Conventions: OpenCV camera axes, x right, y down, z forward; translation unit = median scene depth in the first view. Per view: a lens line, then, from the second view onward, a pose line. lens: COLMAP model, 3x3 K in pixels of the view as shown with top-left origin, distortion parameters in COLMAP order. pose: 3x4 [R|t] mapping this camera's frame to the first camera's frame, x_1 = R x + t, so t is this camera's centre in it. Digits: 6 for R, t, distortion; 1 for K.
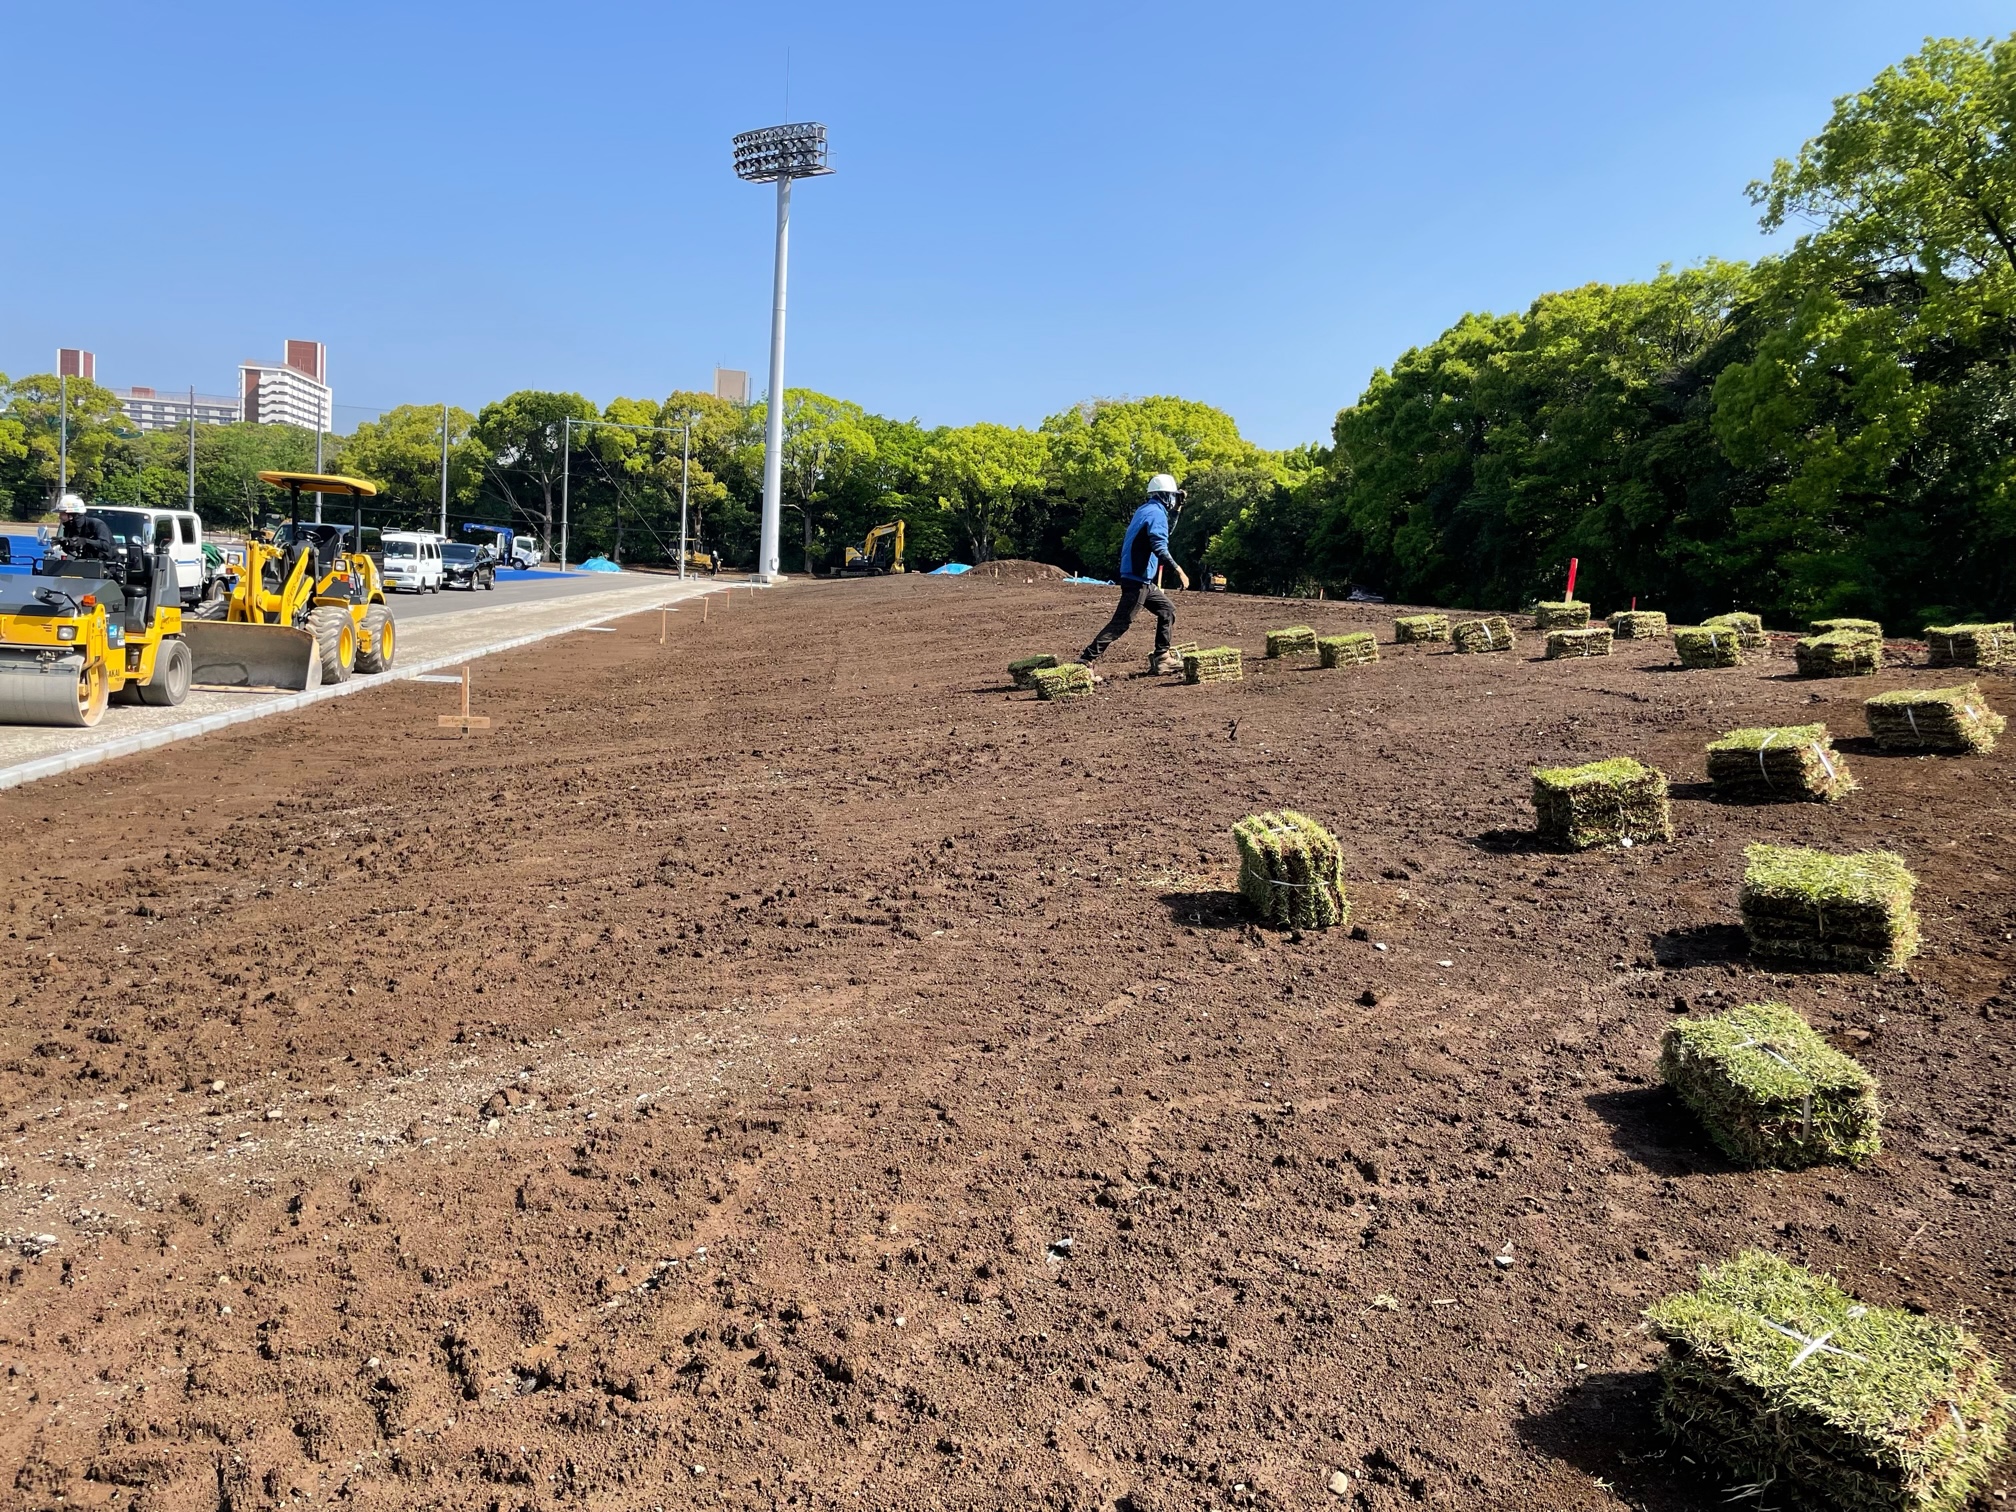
lens RADIAL K [[1509.8, 0, 1013.2], [0, 1509.8, 748.6], [0, 0, 1]] dist [0.056829, -0.072114]
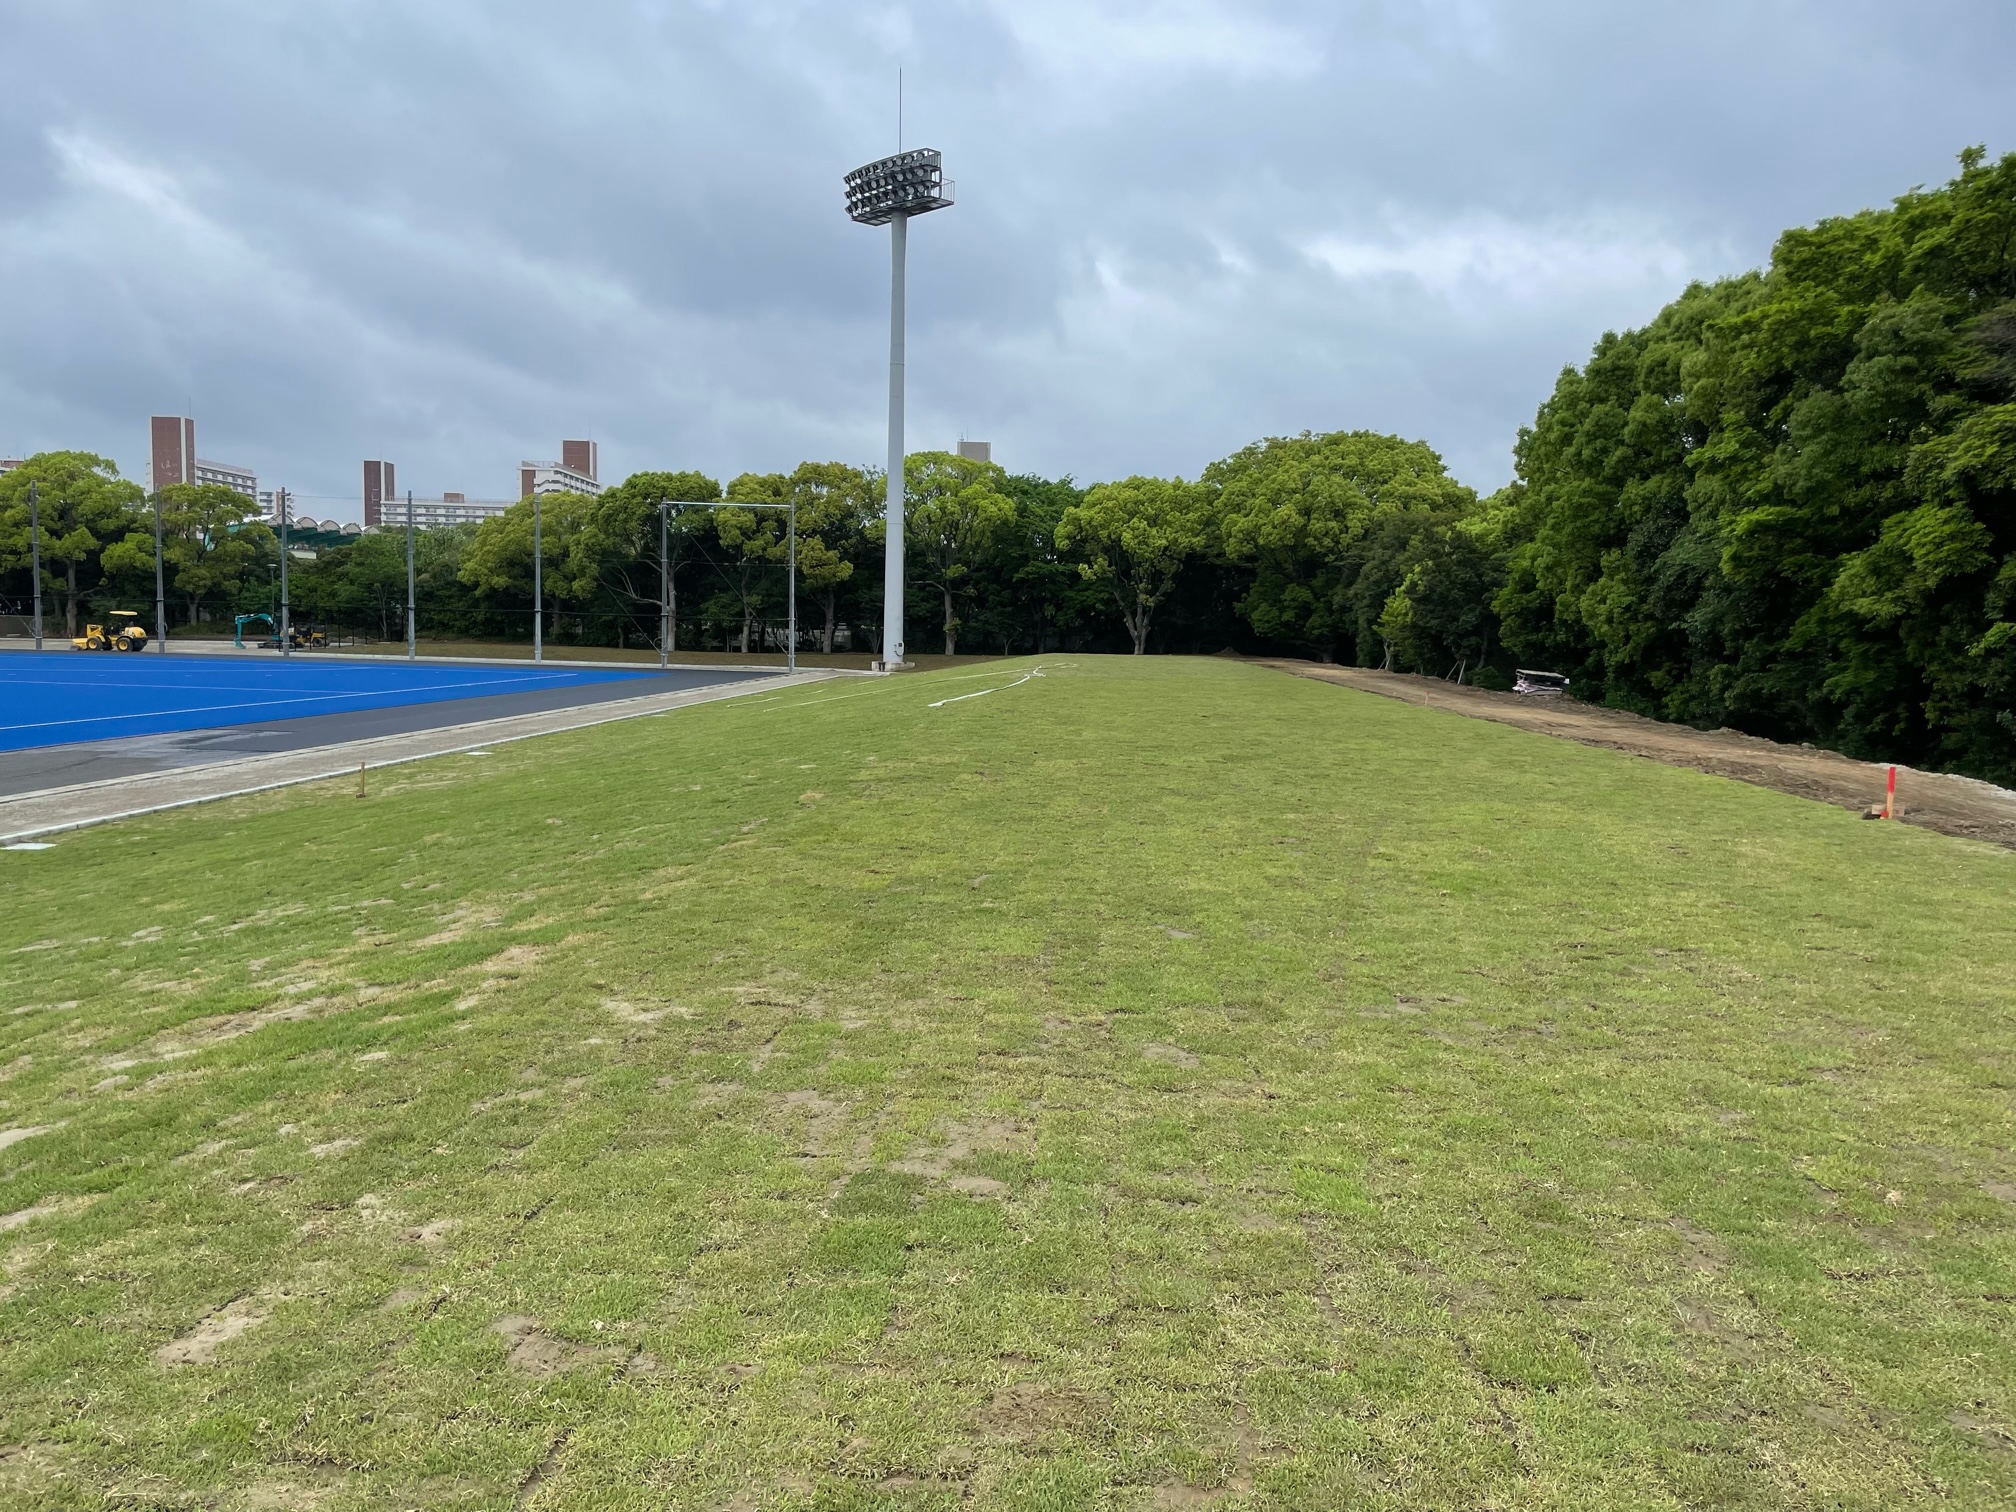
lens RADIAL K [[1509.8, 0, 1018.8], [0, 1509.8, 759.4], [0, 0, 1]] dist [0.056829, -0.072114]
pose [[0.983353, -0.026957, -0.179695, 0.067597], [0.021232, 0.999206, -0.033710, -0.026465], [0.180461, 0.029334, 0.983145, 0.147434]]
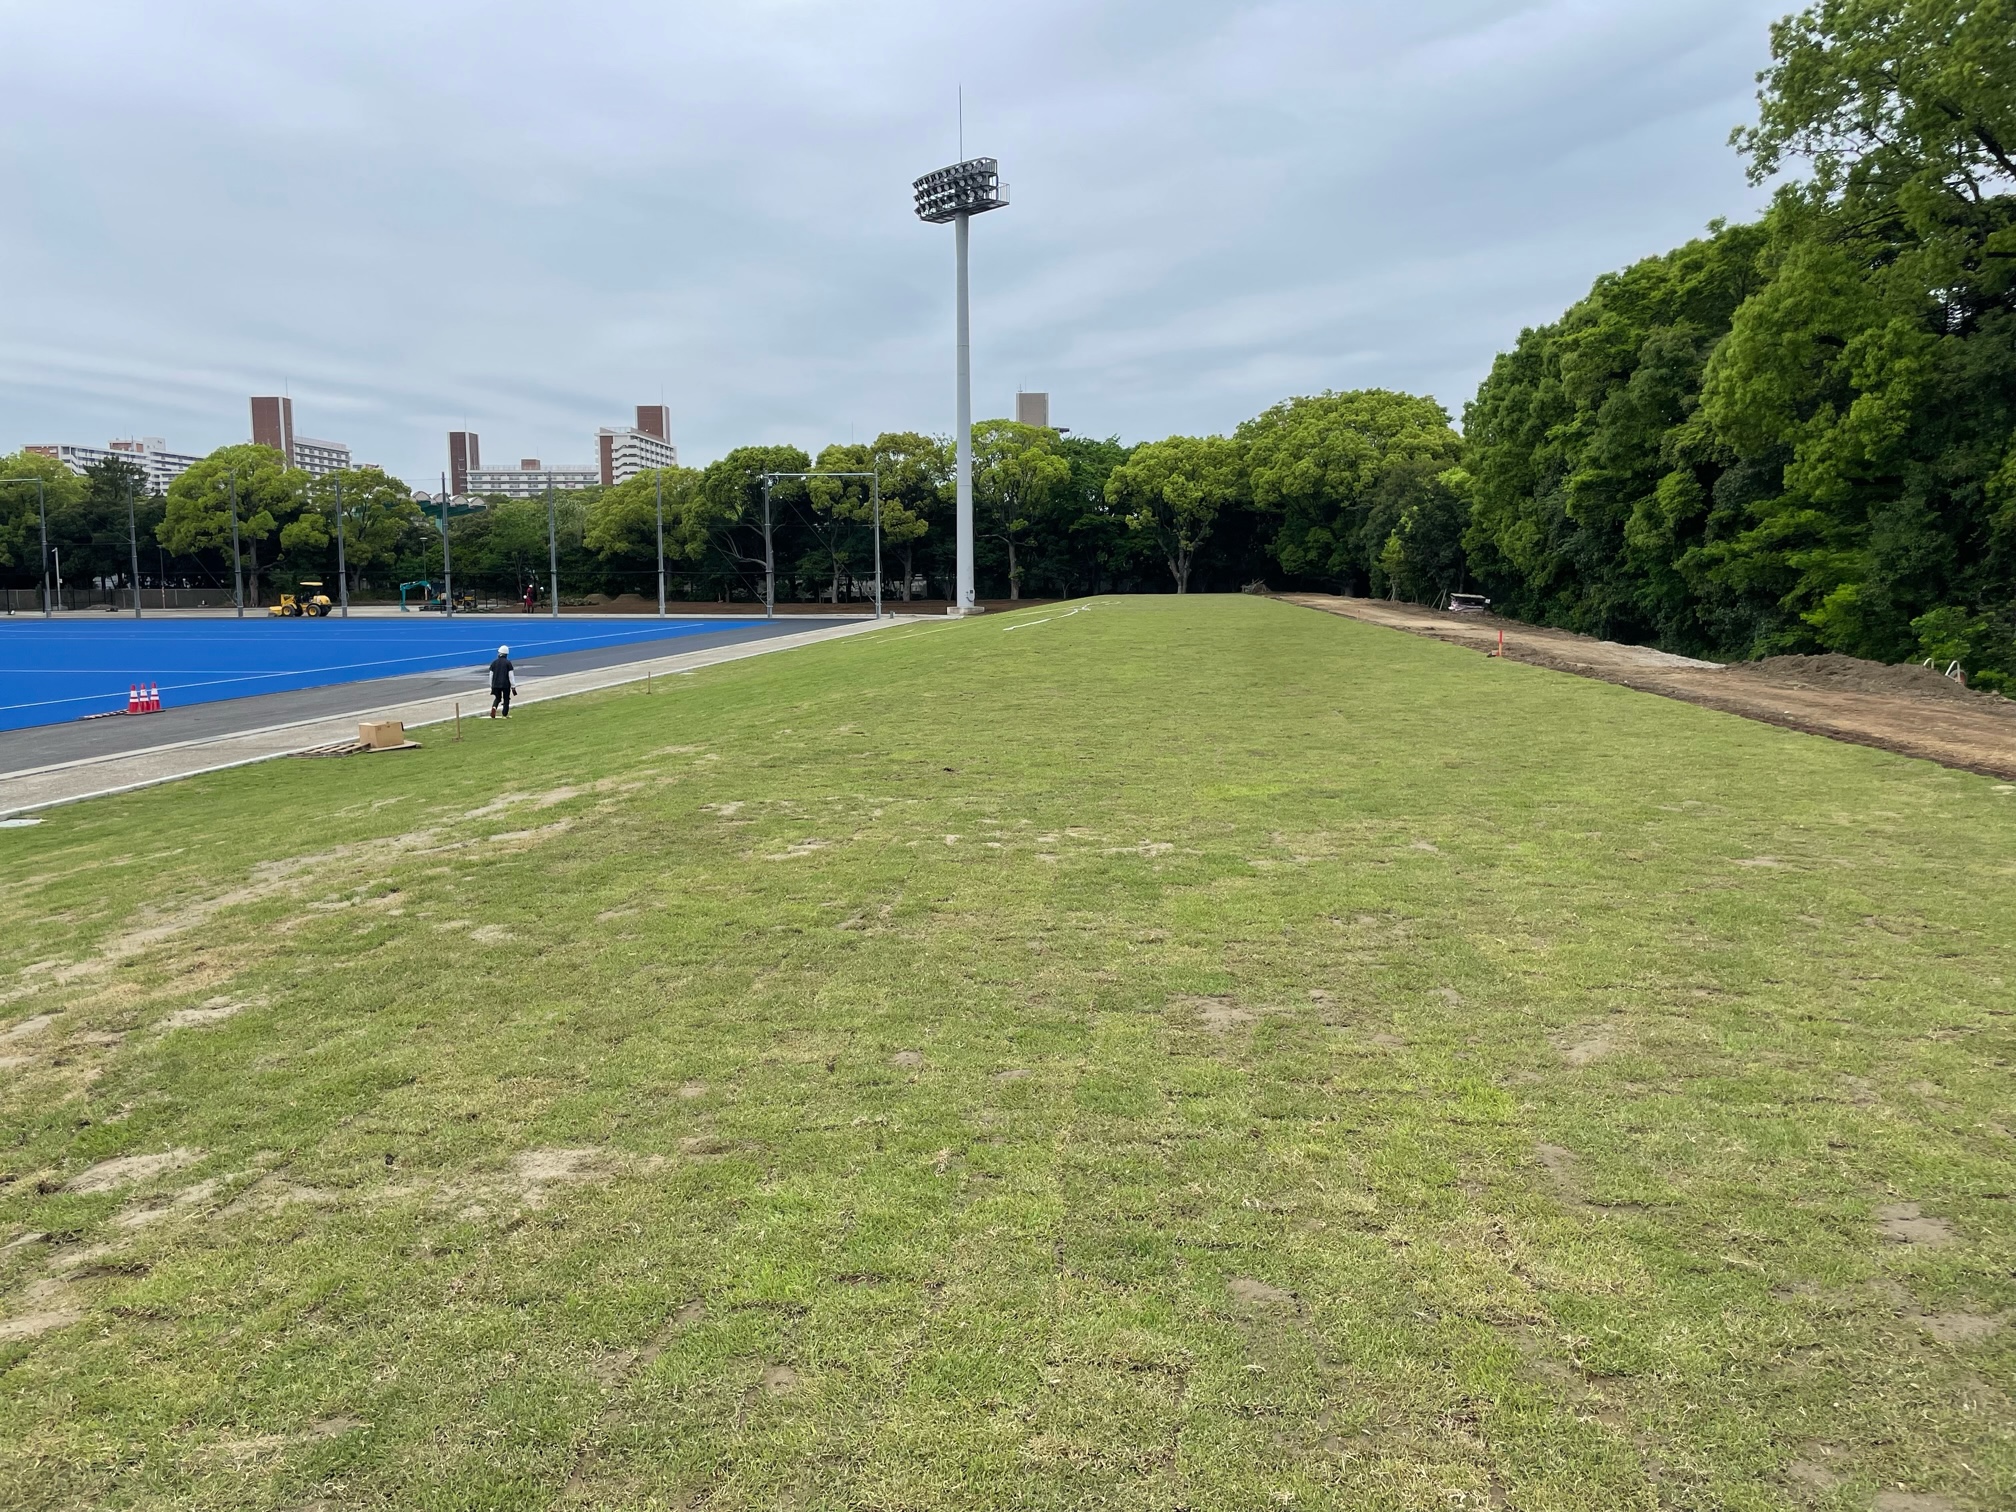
lens RADIAL K [[1509.8, 0, 1007.3], [0, 1509.8, 745.2], [0, 0, 1]] dist [0.056829, -0.072114]
pose [[0.971821, -0.046299, -0.231127, 0.095590], [0.045201, 0.998927, -0.010048, -0.010168], [0.231345, -0.000682, 0.972872, 0.019359]]
